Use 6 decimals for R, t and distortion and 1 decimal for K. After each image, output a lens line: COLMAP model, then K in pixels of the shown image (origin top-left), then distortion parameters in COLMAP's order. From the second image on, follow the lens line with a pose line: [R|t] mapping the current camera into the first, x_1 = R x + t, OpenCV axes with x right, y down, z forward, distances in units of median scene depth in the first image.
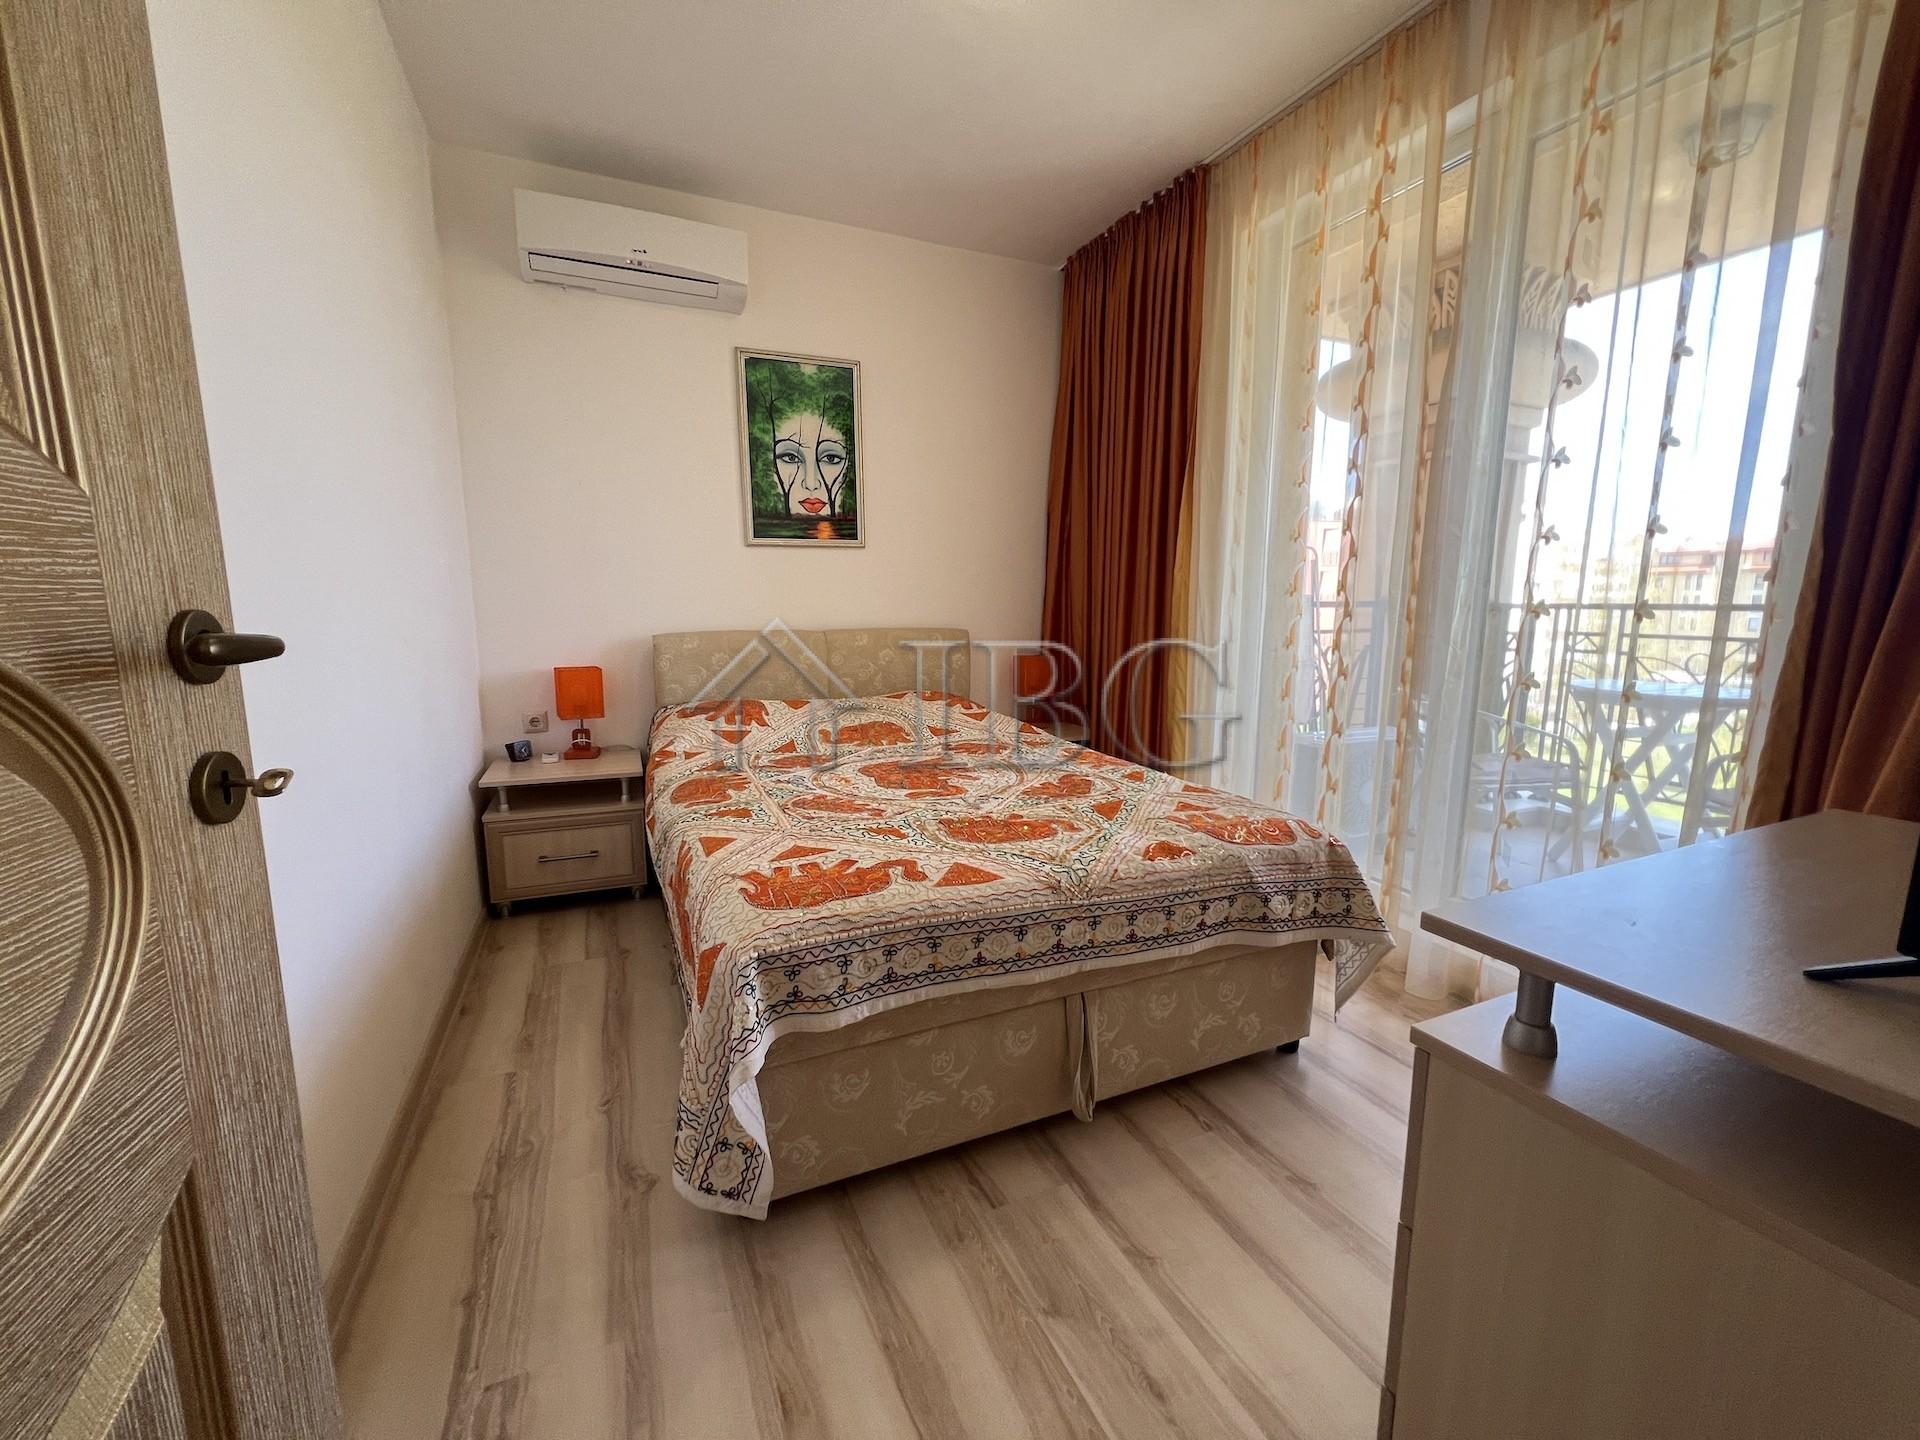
lens RADIAL K [[768.4, 0, 952.1], [0, 768.4, 715.1], [0, 0, 1]] dist [-0.002266, 0.000227]
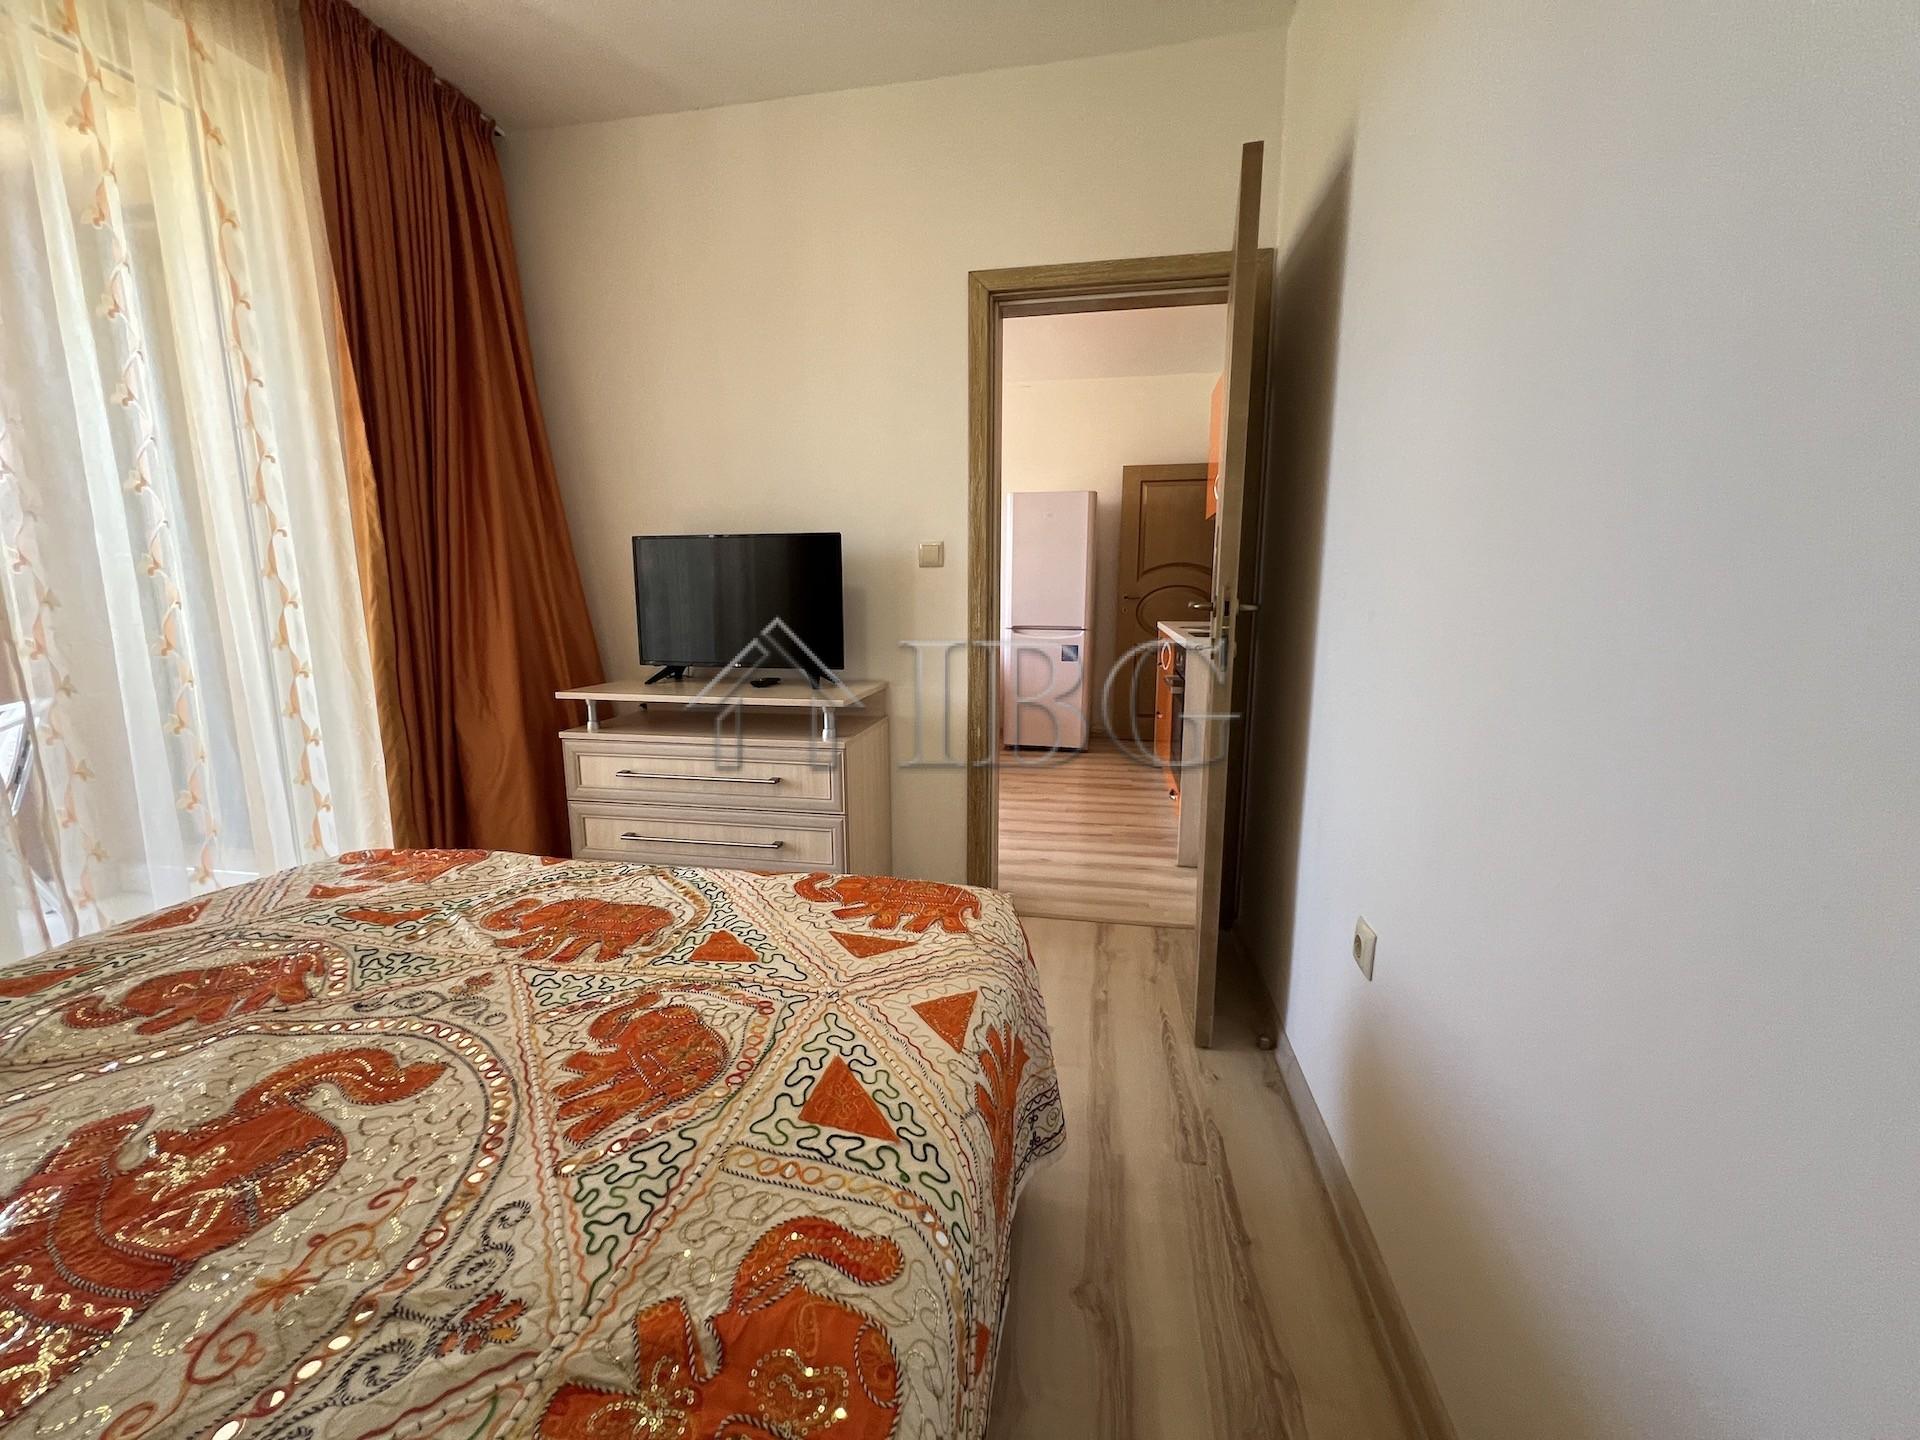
lens RADIAL K [[774.8, 0, 953.3], [0, 774.8, 720.5], [0, 0, 1]] dist [-0.001425, 0.000321]
pose [[-0.823884, -0.093879, 0.558929, -0.550745], [0.082797, 0.955669, 0.282562, -0.185431], [-0.560678, 0.279076, -0.779588, 1.242985]]
